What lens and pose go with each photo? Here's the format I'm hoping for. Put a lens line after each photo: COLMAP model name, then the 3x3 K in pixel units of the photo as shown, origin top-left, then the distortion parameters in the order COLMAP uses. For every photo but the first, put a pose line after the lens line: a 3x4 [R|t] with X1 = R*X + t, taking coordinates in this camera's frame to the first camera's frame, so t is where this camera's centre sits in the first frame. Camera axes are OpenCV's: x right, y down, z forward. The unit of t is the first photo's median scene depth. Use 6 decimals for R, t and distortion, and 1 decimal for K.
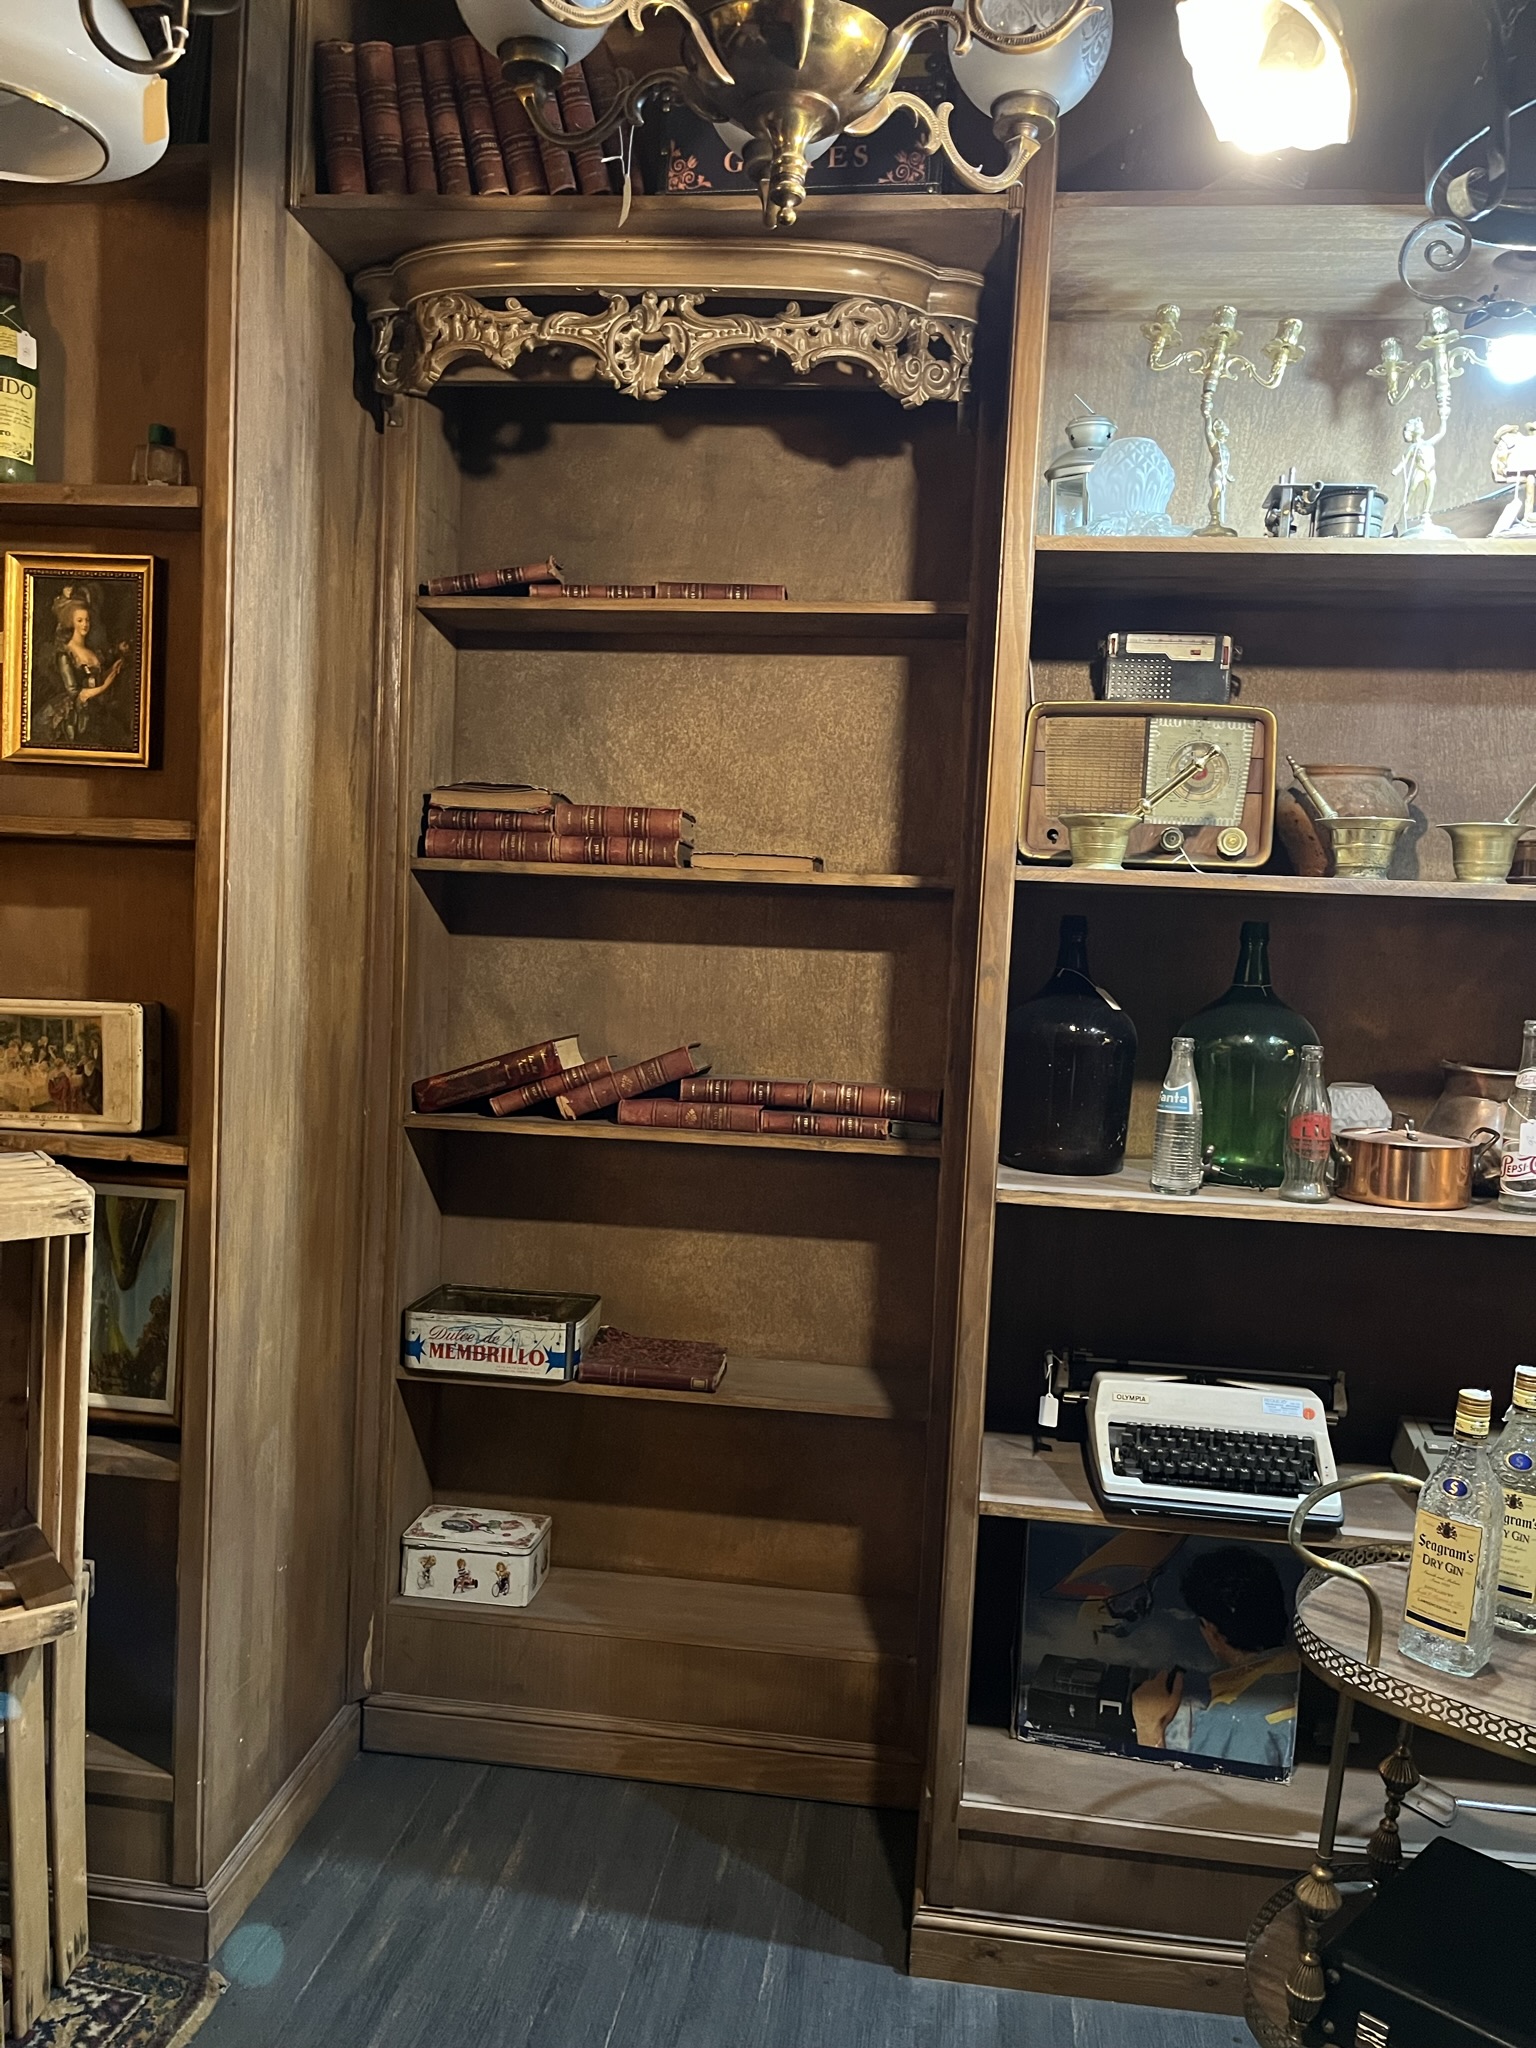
lens RADIAL K [[1554.2, 0, 781.7], [0, 1554.2, 1016.1], [0, 0, 1]] dist [0.061109, -0.081956]
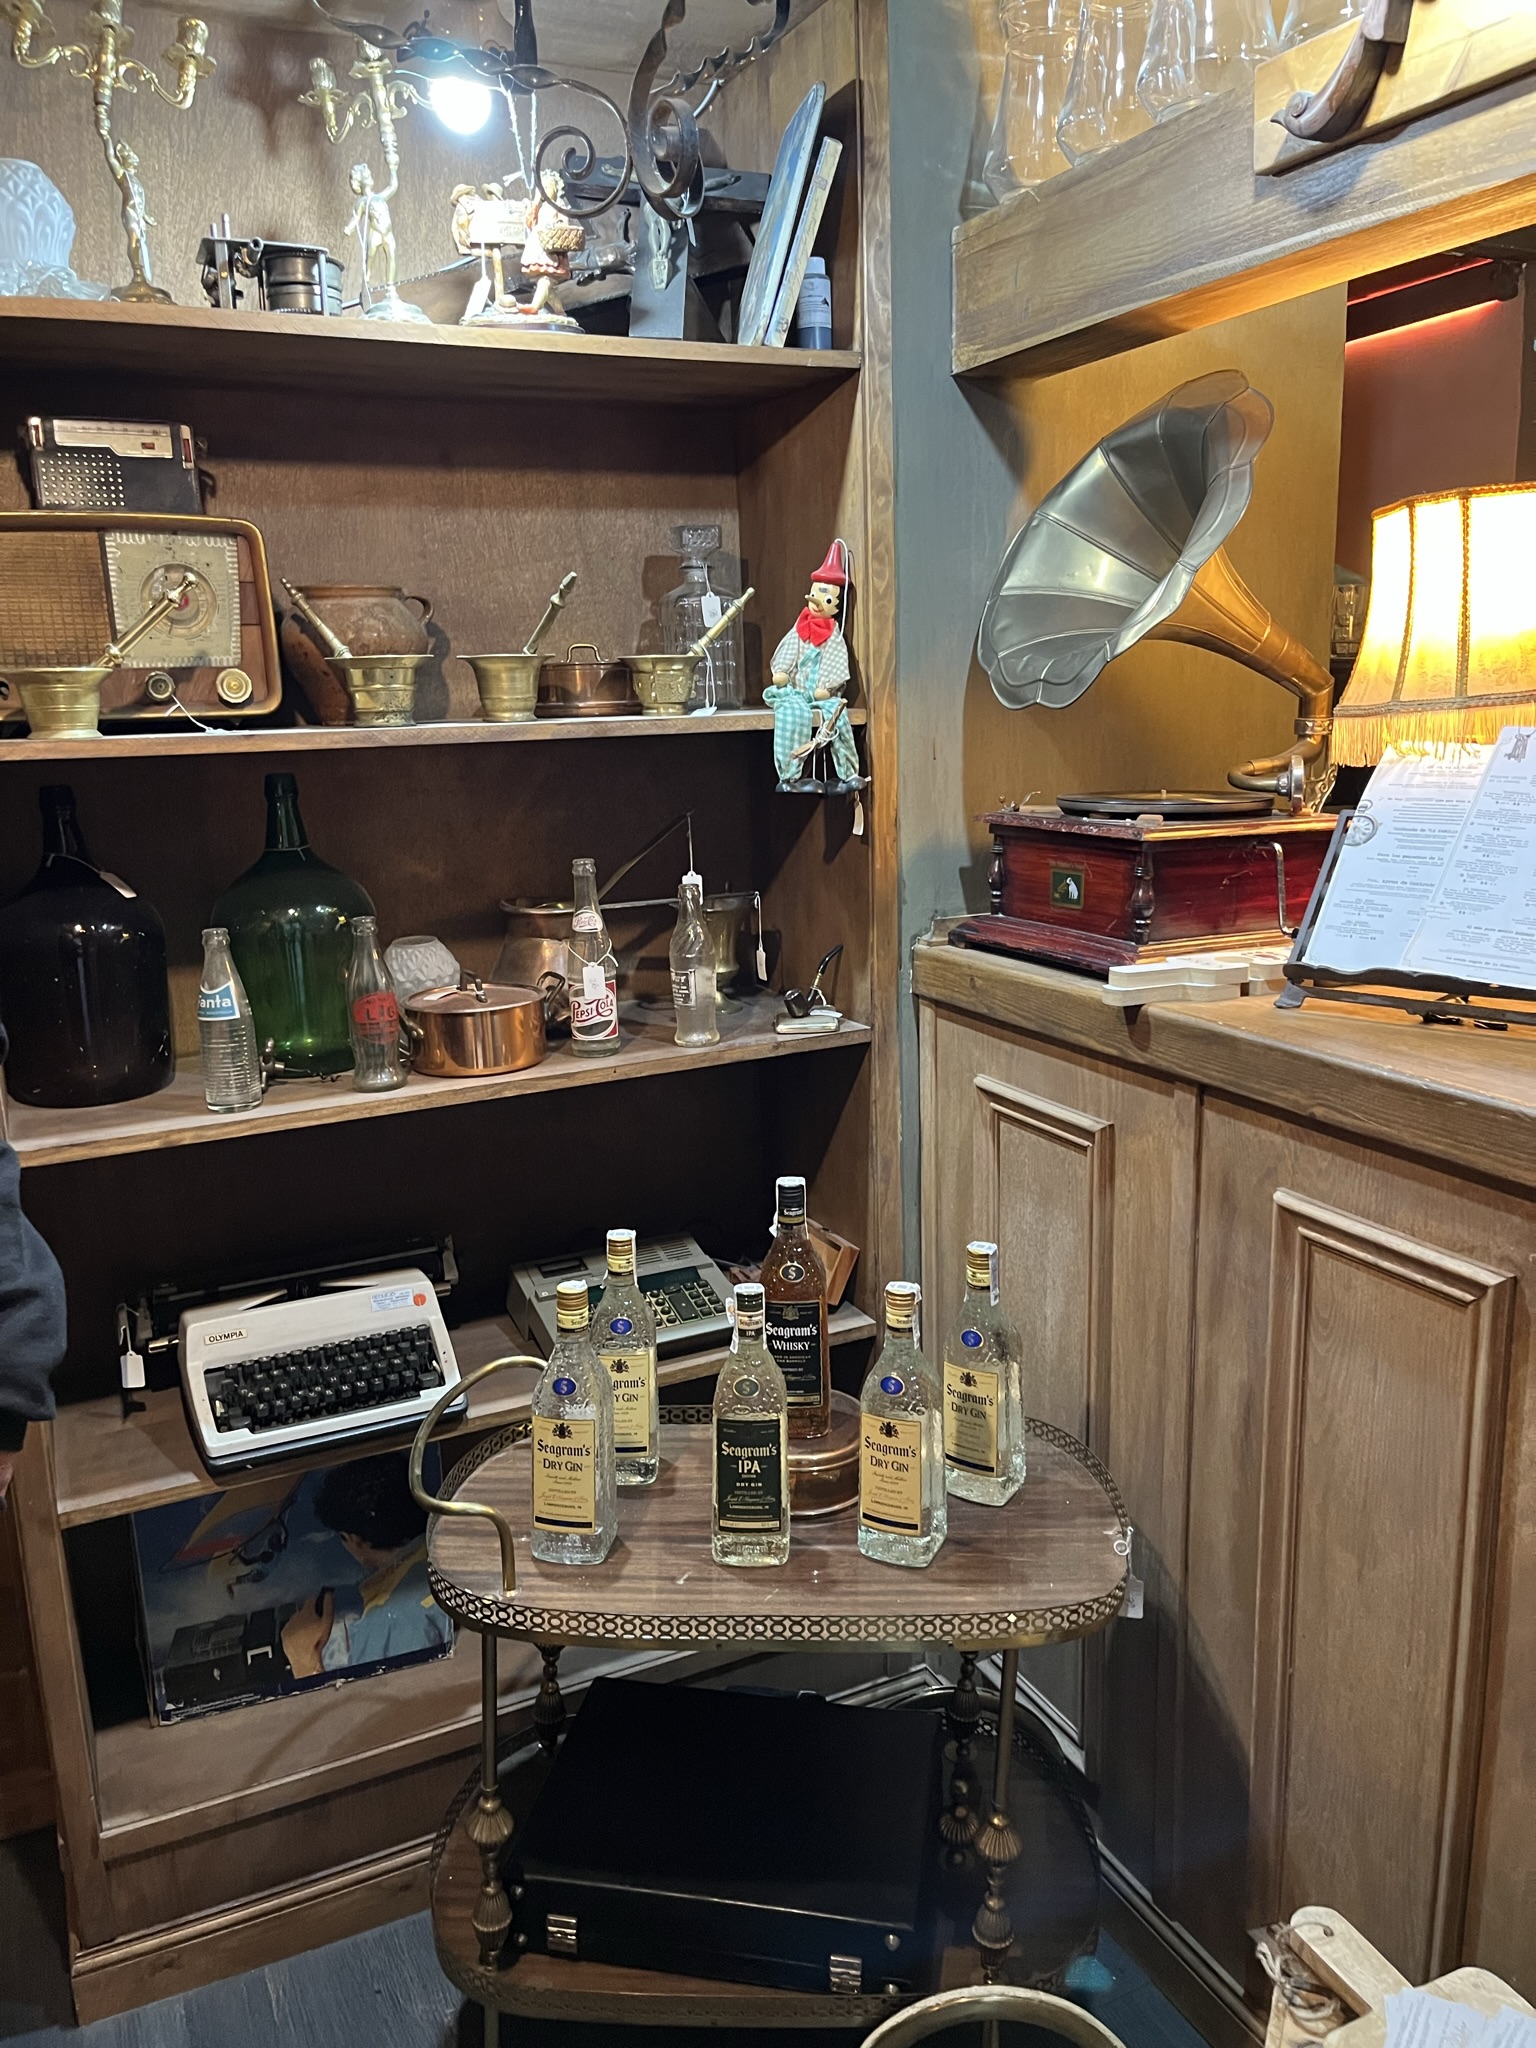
lens RADIAL K [[1554.2, 0, 789.3], [0, 1554.2, 1043.5], [0, 0, 1]] dist [0.061109, -0.081956]
pose [[0.835637, -0.193281, 0.514153, 0.066787], [0.100670, 0.974081, 0.202562, -0.065433], [-0.539978, -0.117508, 0.833436, 0.109036]]
